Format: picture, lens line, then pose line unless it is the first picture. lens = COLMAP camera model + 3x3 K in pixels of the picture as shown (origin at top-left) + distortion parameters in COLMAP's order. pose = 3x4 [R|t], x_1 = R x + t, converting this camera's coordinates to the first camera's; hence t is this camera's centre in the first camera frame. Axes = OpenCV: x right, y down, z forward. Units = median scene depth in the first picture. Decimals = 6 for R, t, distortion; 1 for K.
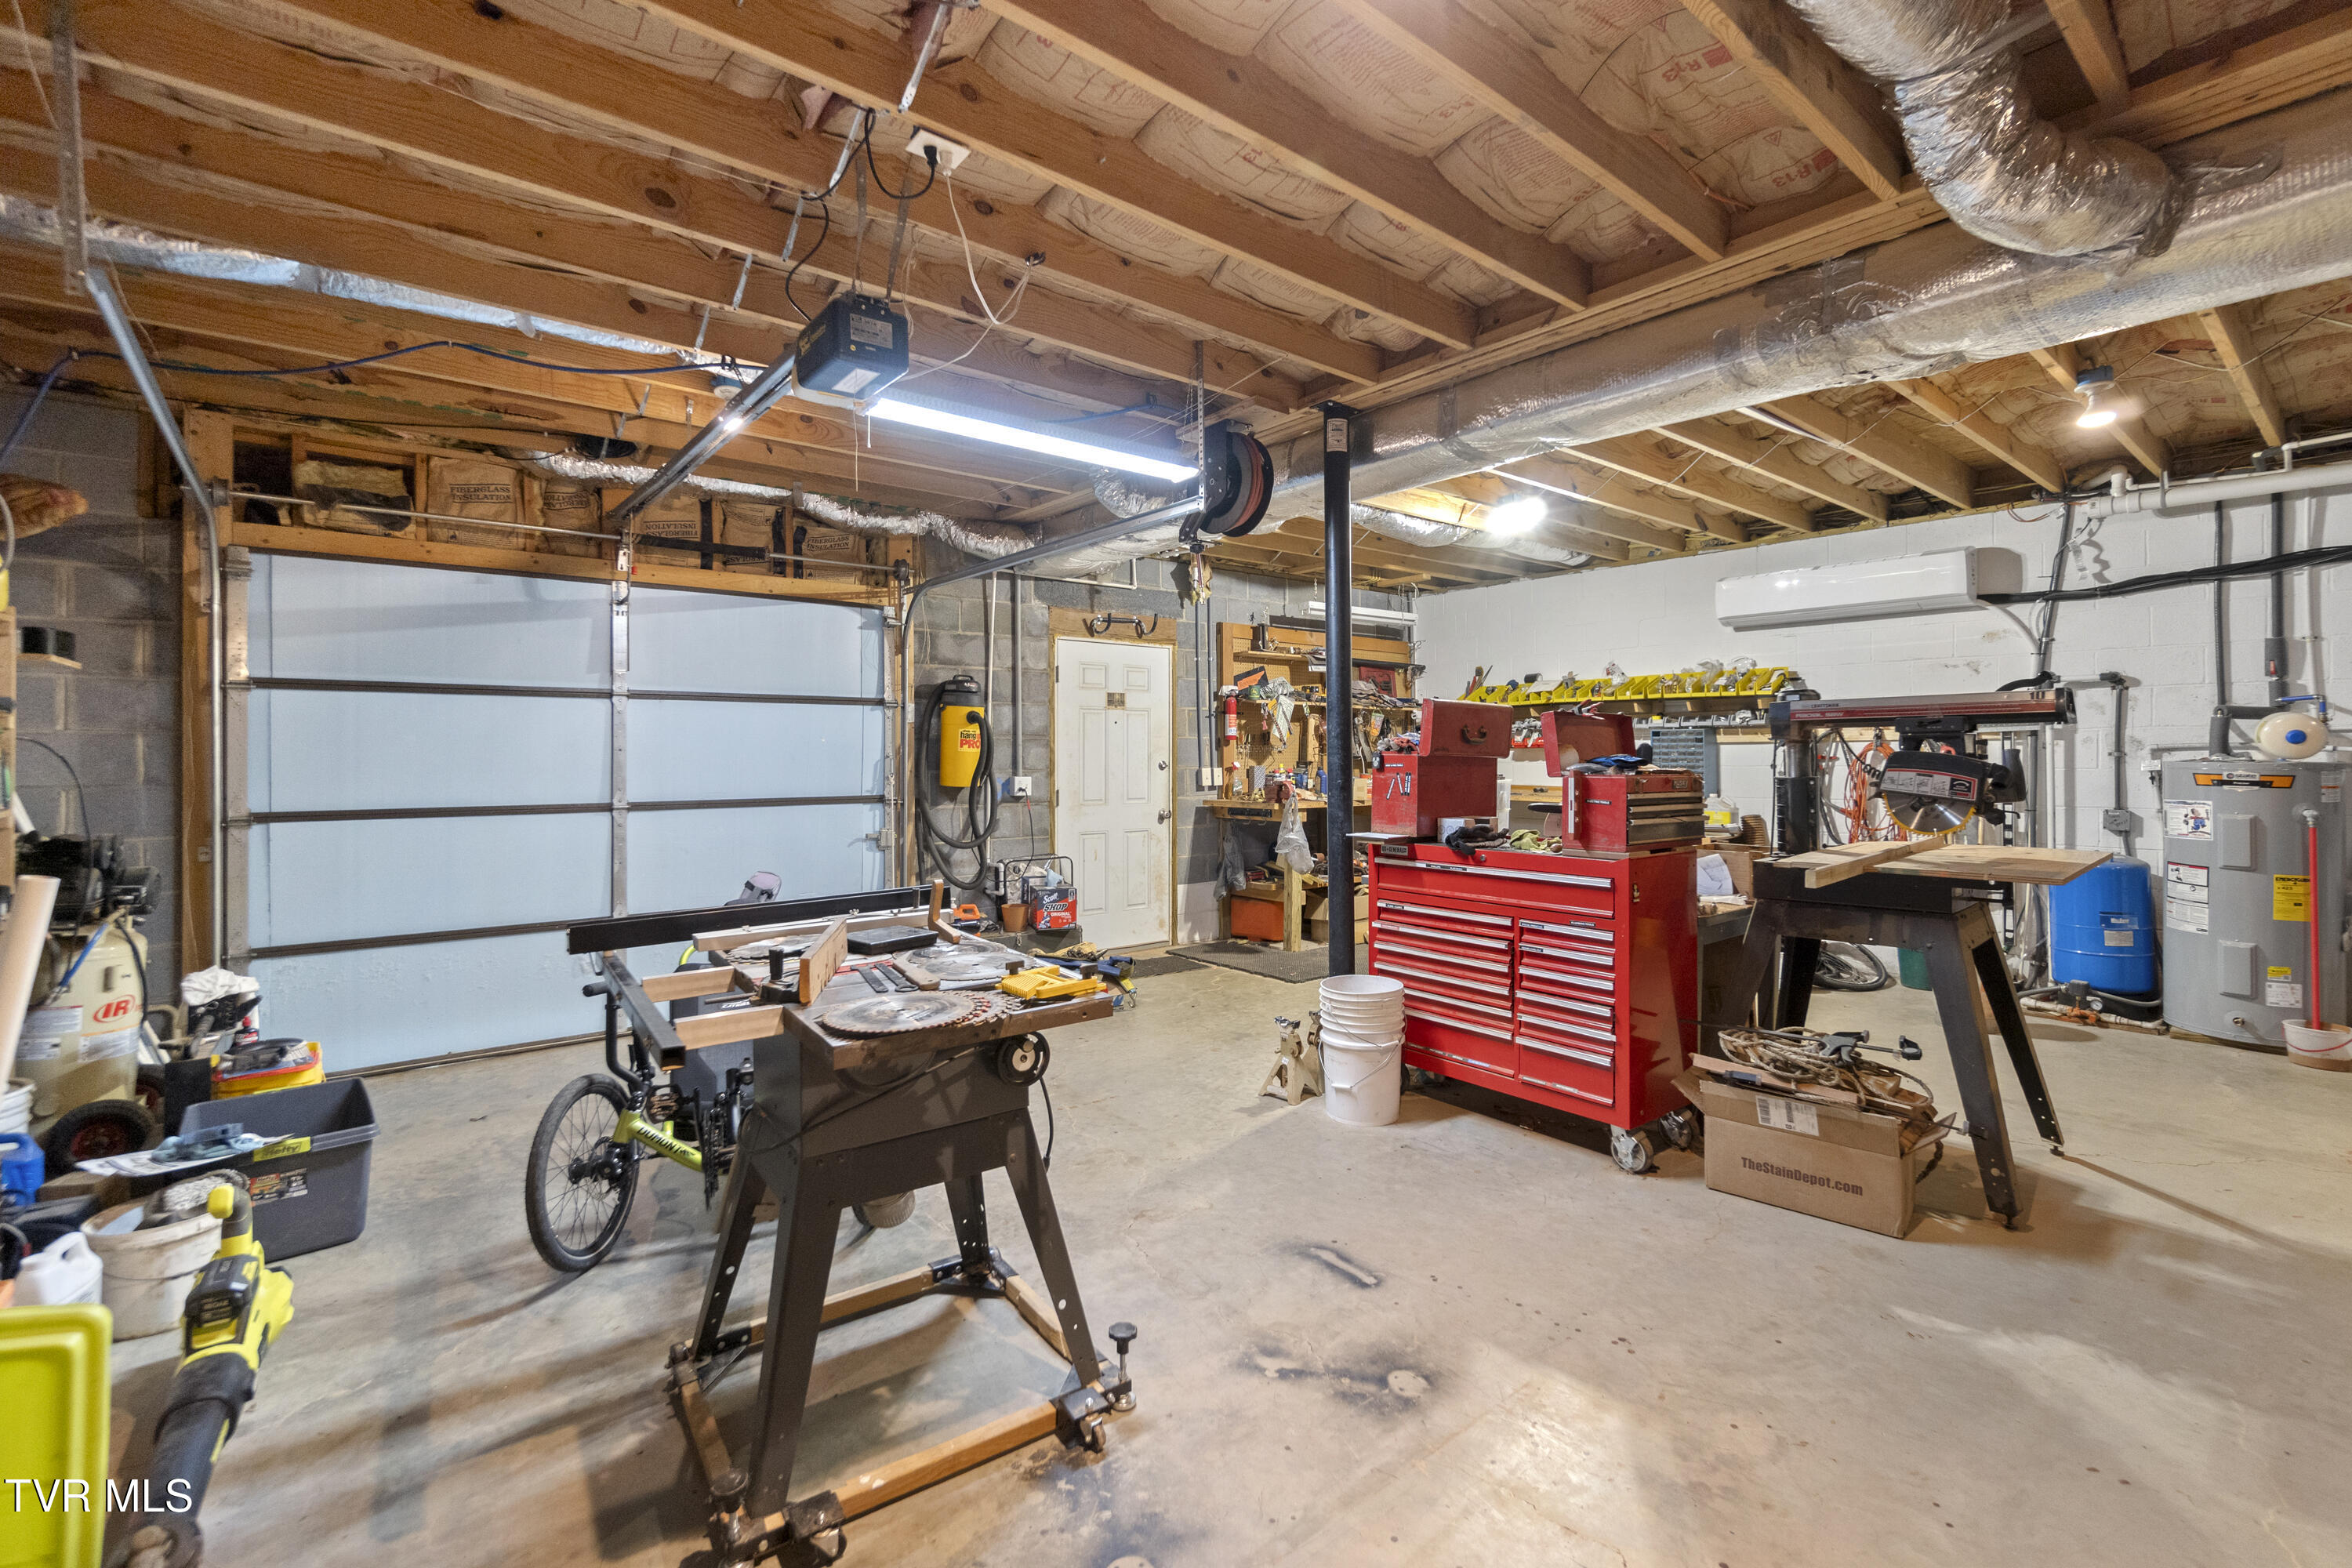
lens RADIAL K [[1027.3, 0, 1178.2], [0, 1027.3, 768.4], [0, 0, 1]] dist [-0.007151, 0.002304]
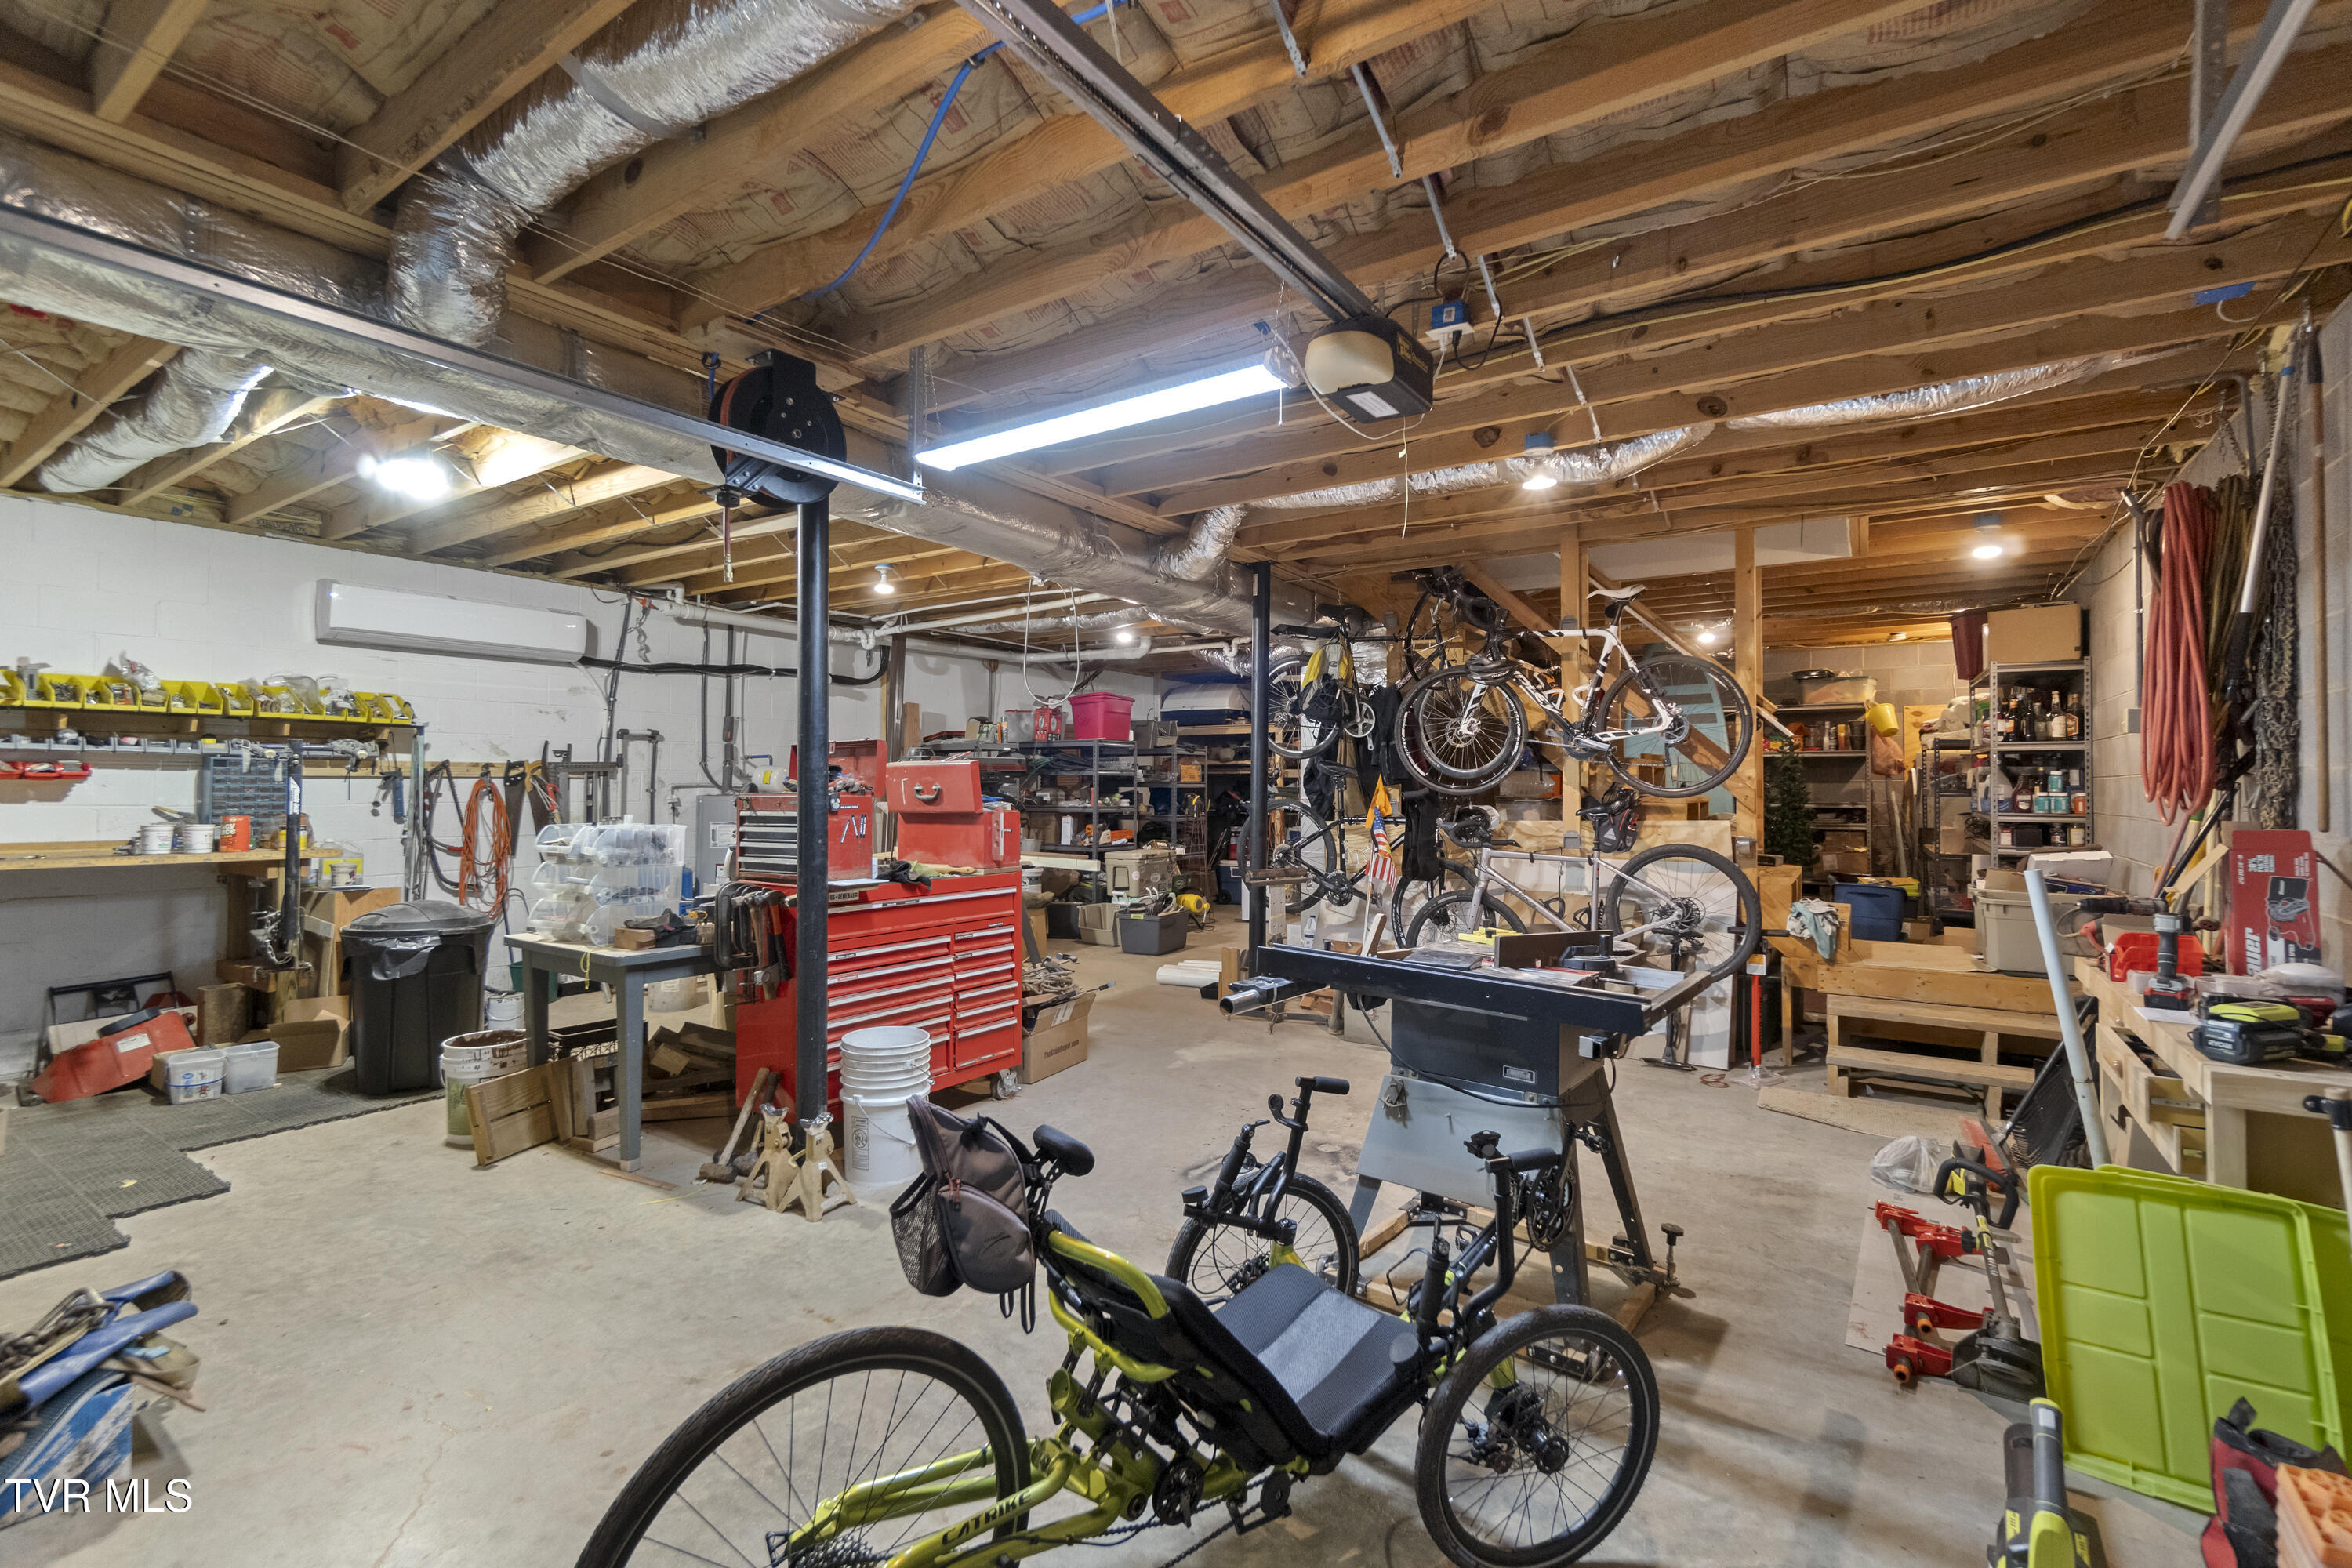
lens RADIAL K [[1027.3, 0, 1184.0], [0, 1027.3, 778.5], [0, 0, 1]] dist [-0.007151, 0.002304]
pose [[-0.289933, 0.007418, 0.957018, -0.638985], [0.008048, 0.999953, -0.005313, -0.018162], [-0.957013, 0.006162, -0.289979, 0.786690]]
